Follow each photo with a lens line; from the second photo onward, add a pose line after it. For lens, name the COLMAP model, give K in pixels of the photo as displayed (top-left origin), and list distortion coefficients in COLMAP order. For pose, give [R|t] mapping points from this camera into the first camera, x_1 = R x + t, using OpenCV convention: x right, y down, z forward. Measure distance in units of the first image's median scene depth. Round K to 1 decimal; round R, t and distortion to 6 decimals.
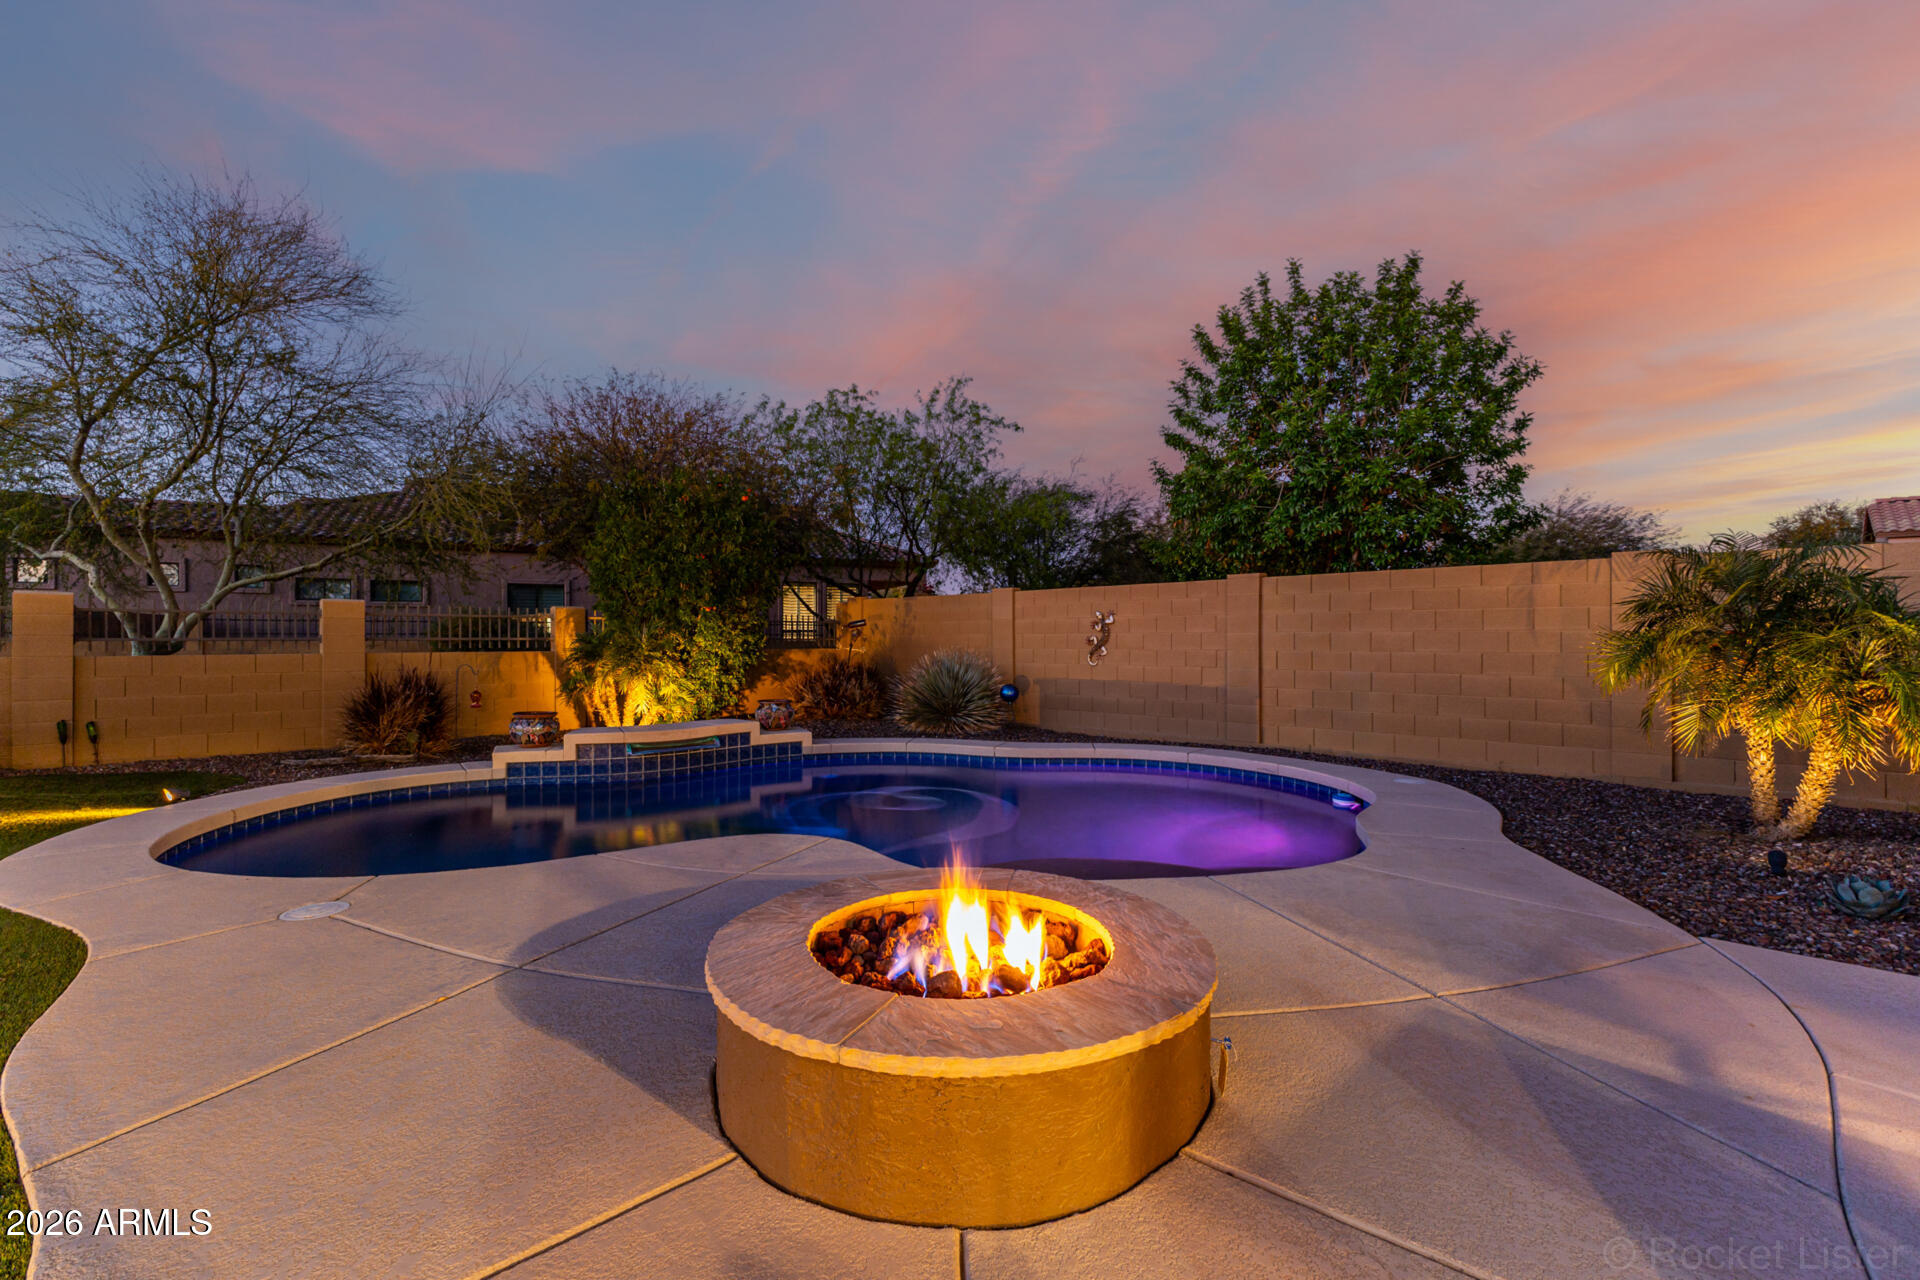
lens RADIAL K [[827.8, 0, 963.3], [0, 827.8, 644.8], [0, 0, 1]] dist [0.001242, 0.000056]
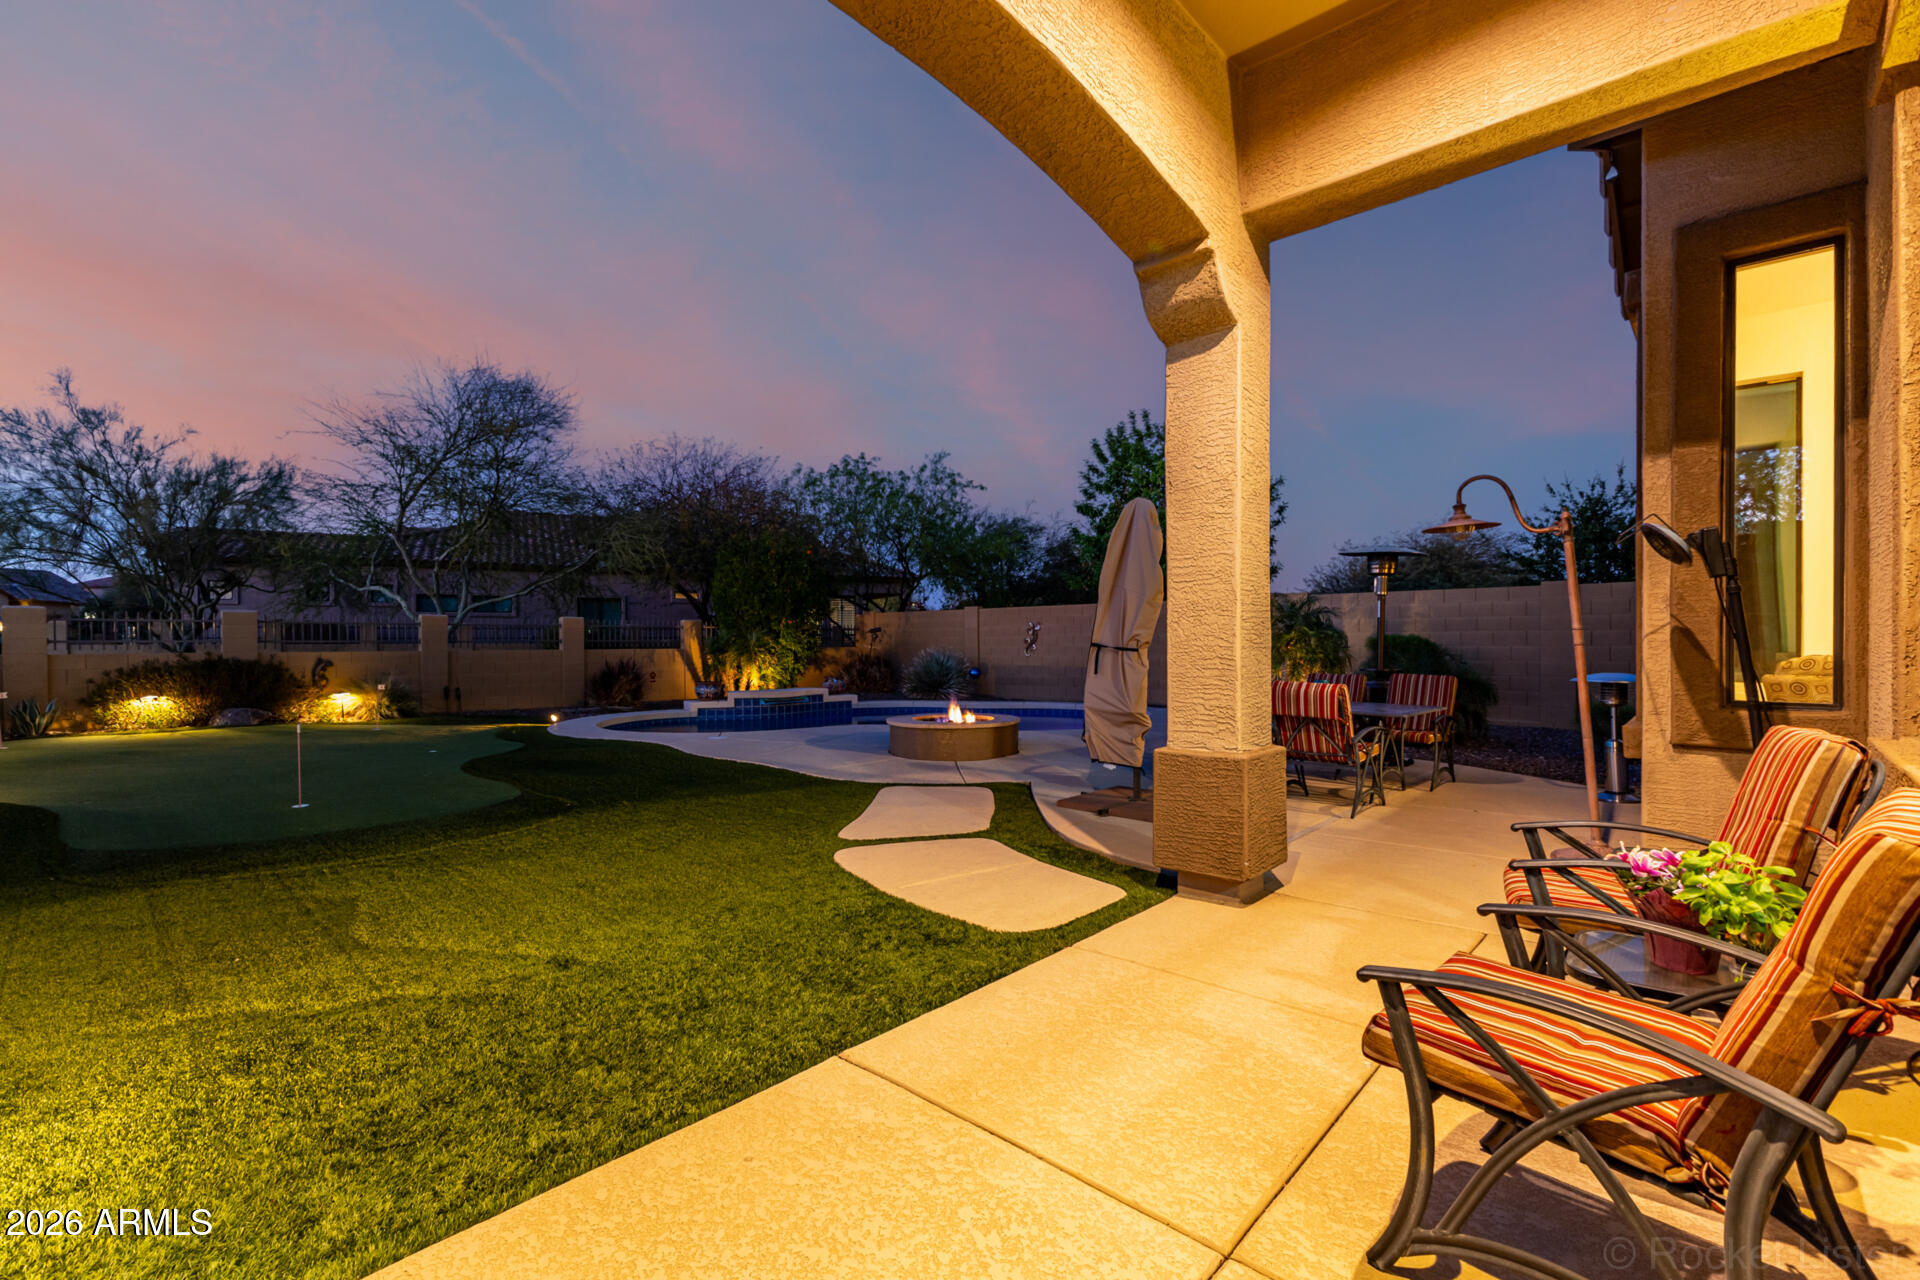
lens RADIAL K [[827.8, 0, 960.0], [0, 827.8, 642.9], [0, 0, 1]] dist [0.001242, 0.000056]
pose [[0.999641, -0.003872, 0.026498, -0.013998], [0.004028, 0.999975, -0.005828, 0.007625], [-0.026475, 0.005933, 0.999632, -0.546933]]
